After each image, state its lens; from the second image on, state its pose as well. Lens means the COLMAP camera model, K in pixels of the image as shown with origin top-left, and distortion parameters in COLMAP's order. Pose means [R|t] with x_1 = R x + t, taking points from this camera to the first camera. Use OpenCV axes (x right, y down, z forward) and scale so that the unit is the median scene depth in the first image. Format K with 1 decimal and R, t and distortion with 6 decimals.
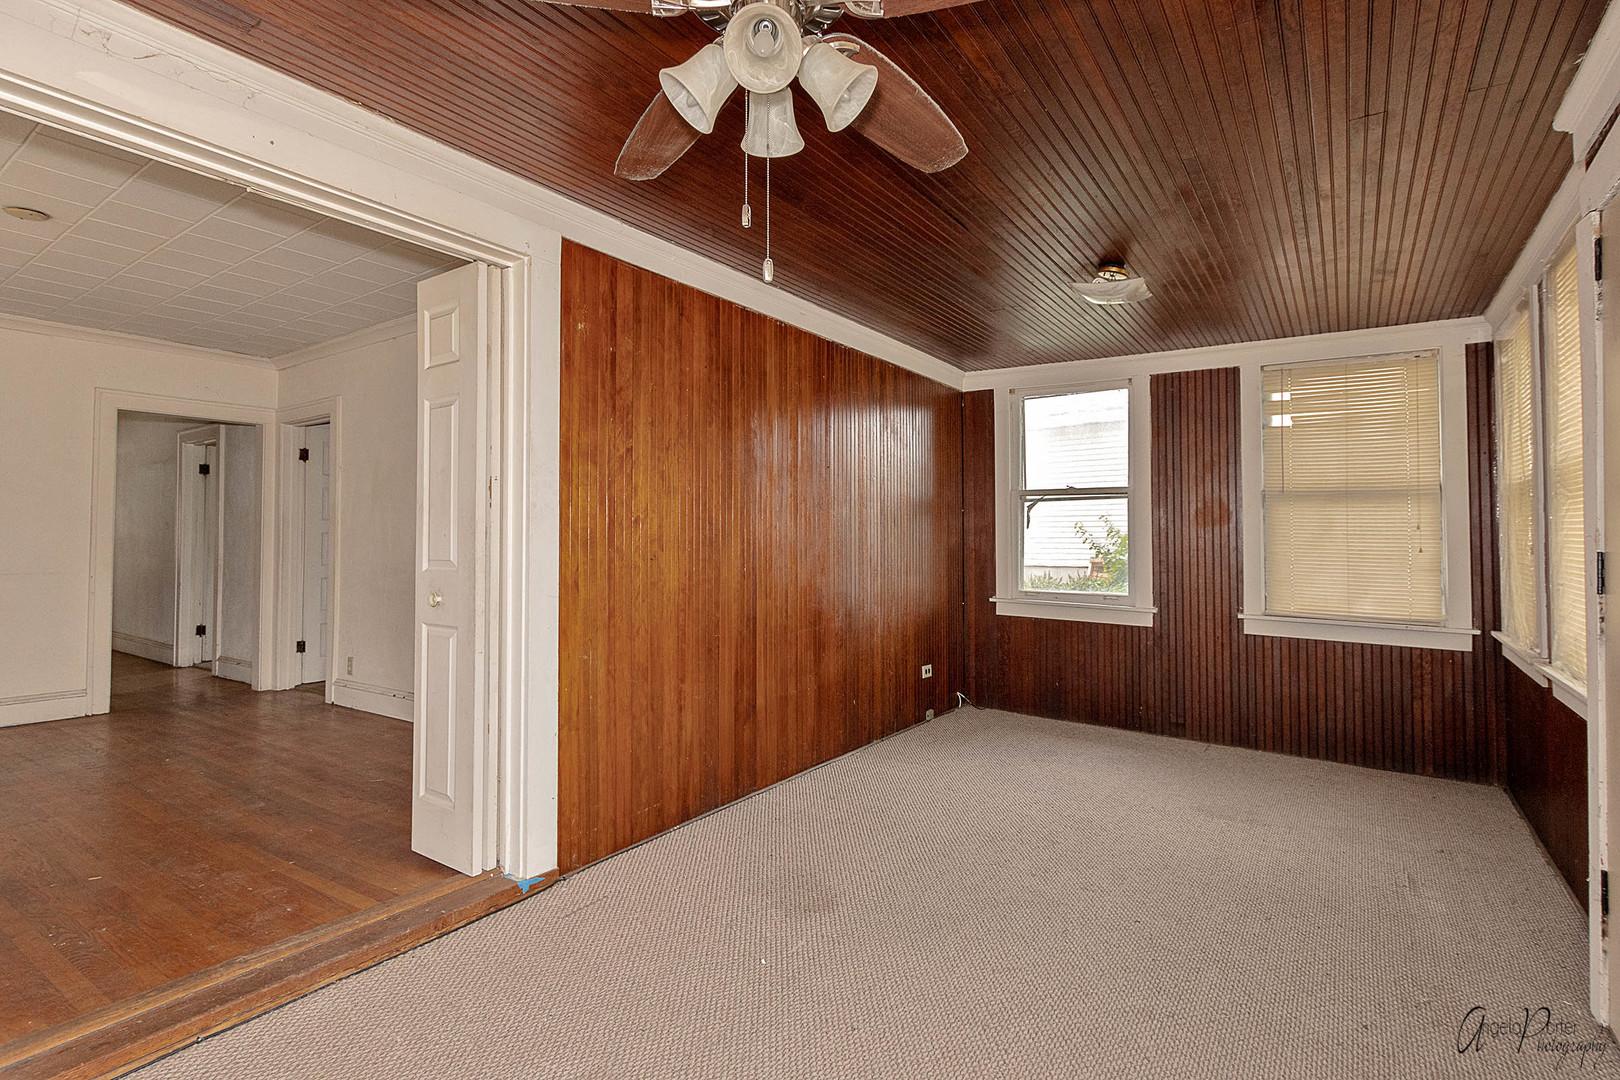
lens RADIAL K [[769.3, 0, 810.0], [0, 769.3, 540.0], [0, 0, 1]] dist [0.000666, 0.000219]
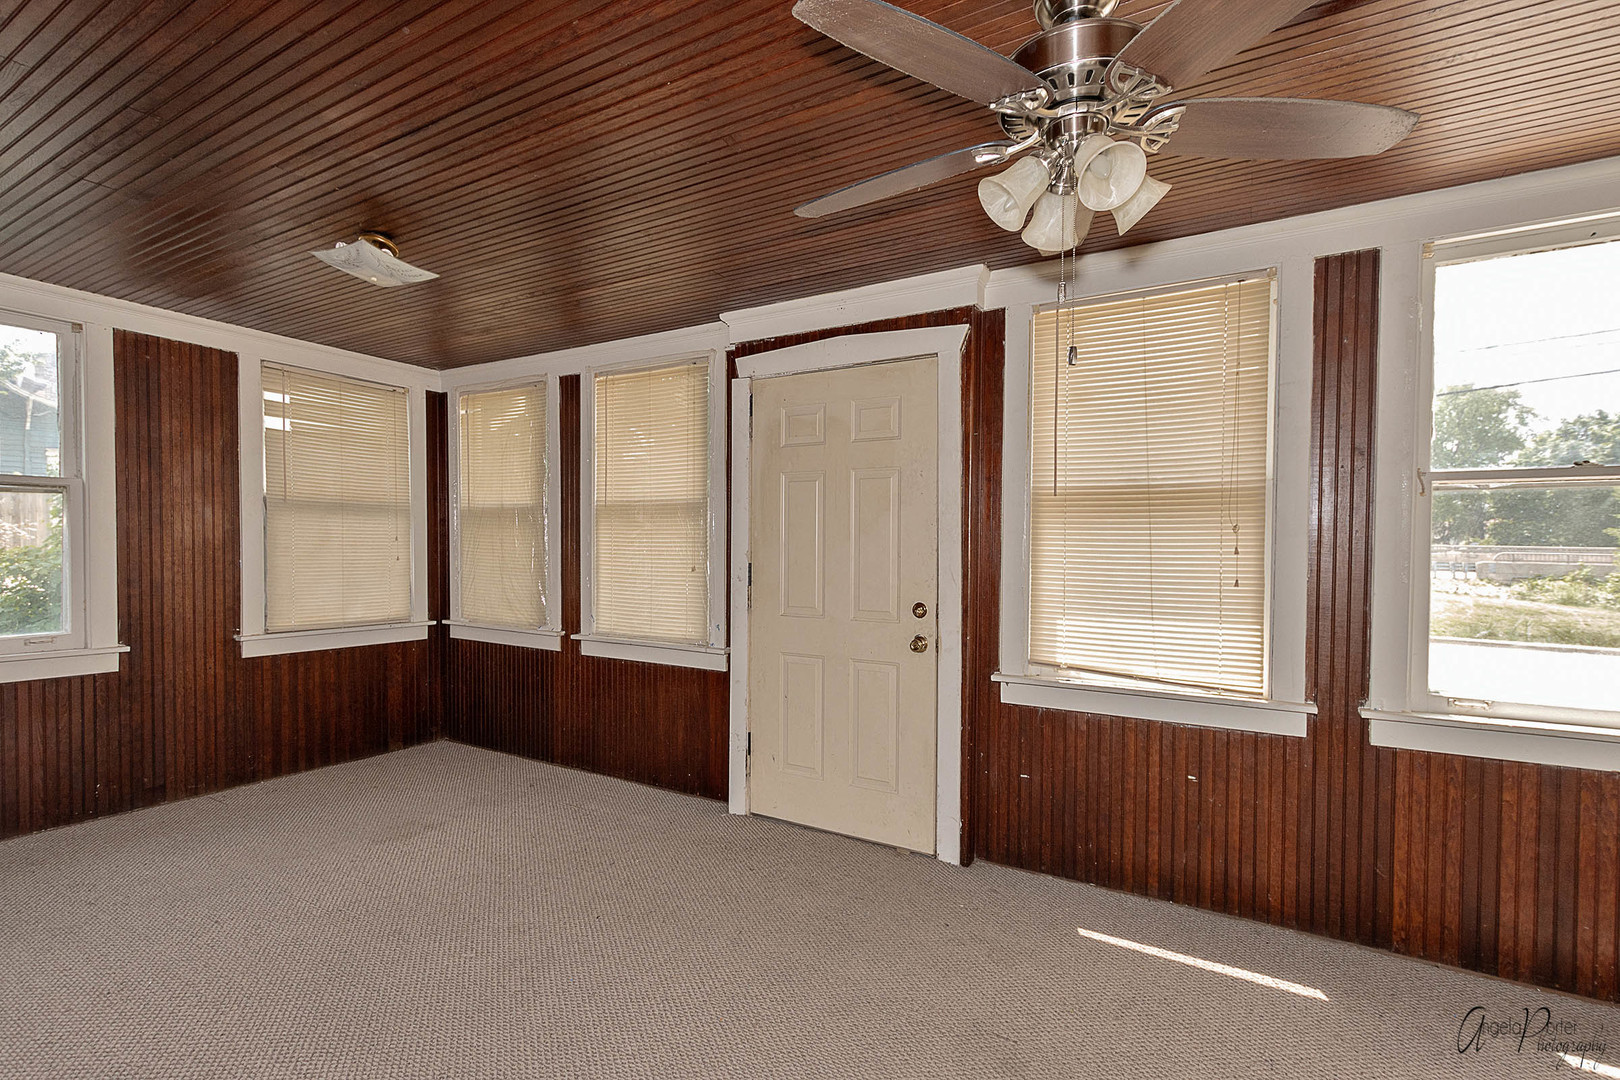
lens RADIAL K [[759.7, 0, 798.8], [0, 759.7, 550.0], [0, 0, 1]] dist [0.002008, 0.000402]
pose [[-0.070161, -0.023332, 0.997263, -0.353904], [-0.010047, 0.999692, 0.022682, -0.028477], [-0.997485, -0.008428, -0.070374, 0.427333]]
